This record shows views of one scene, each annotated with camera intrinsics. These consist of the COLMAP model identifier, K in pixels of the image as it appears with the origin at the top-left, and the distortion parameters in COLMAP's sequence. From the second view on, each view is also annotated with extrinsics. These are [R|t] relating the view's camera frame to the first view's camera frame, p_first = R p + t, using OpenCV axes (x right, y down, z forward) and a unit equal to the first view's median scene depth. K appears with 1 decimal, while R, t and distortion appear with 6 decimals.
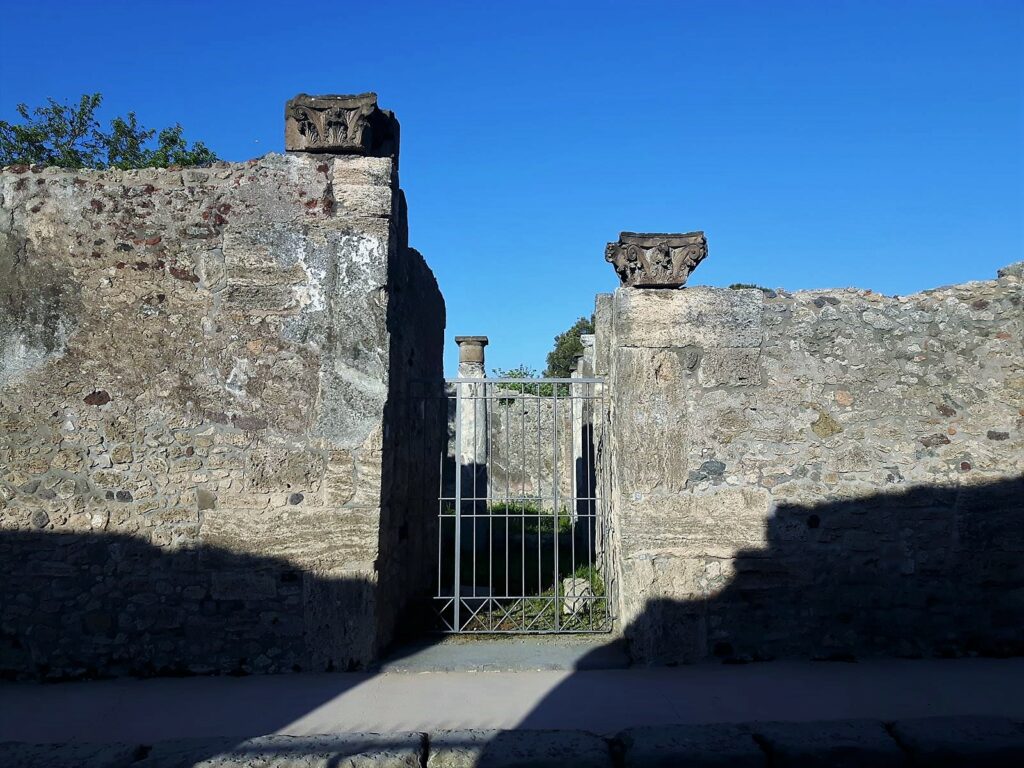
lens RADIAL K [[889.2, 0, 512.0], [0, 889.2, 384.0], [0, 0, 1]] dist [0.010415, 0.000835]
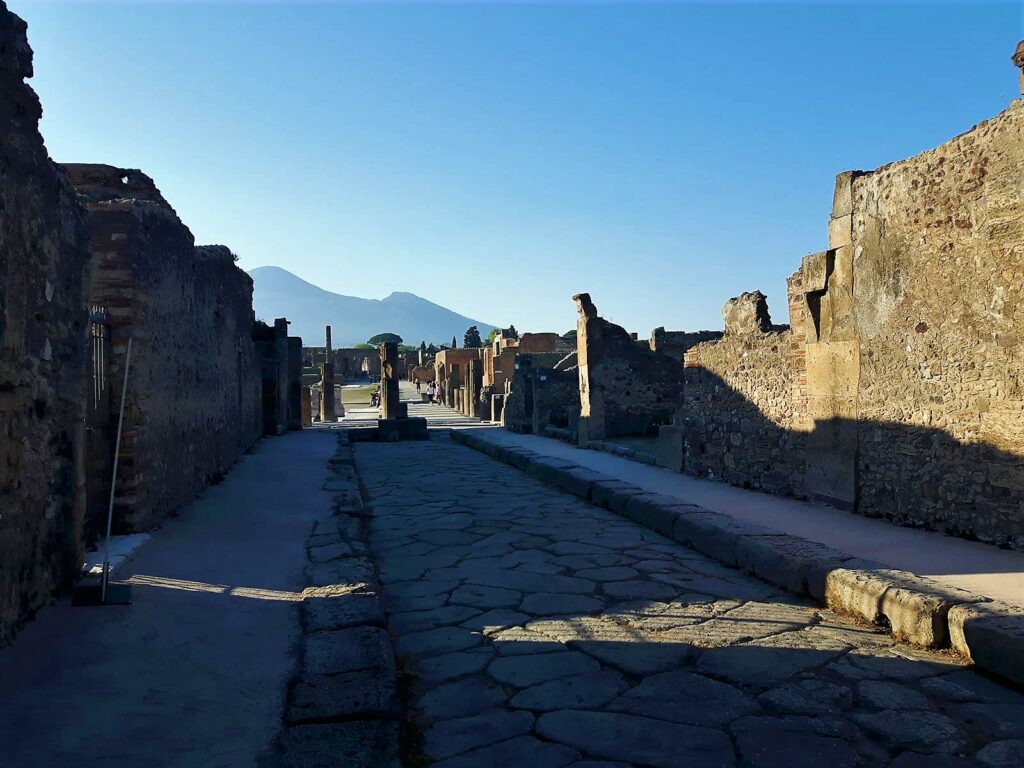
lens RADIAL K [[889.2, 0, 512.0], [0, 889.2, 384.0], [0, 0, 1]] dist [0.010415, 0.000835]
pose [[0.146972, 0.006894, -0.989117, 0.782040], [0.100796, 0.994666, 0.021910, 0.008777], [0.983992, -0.102920, 0.145493, 0.179456]]
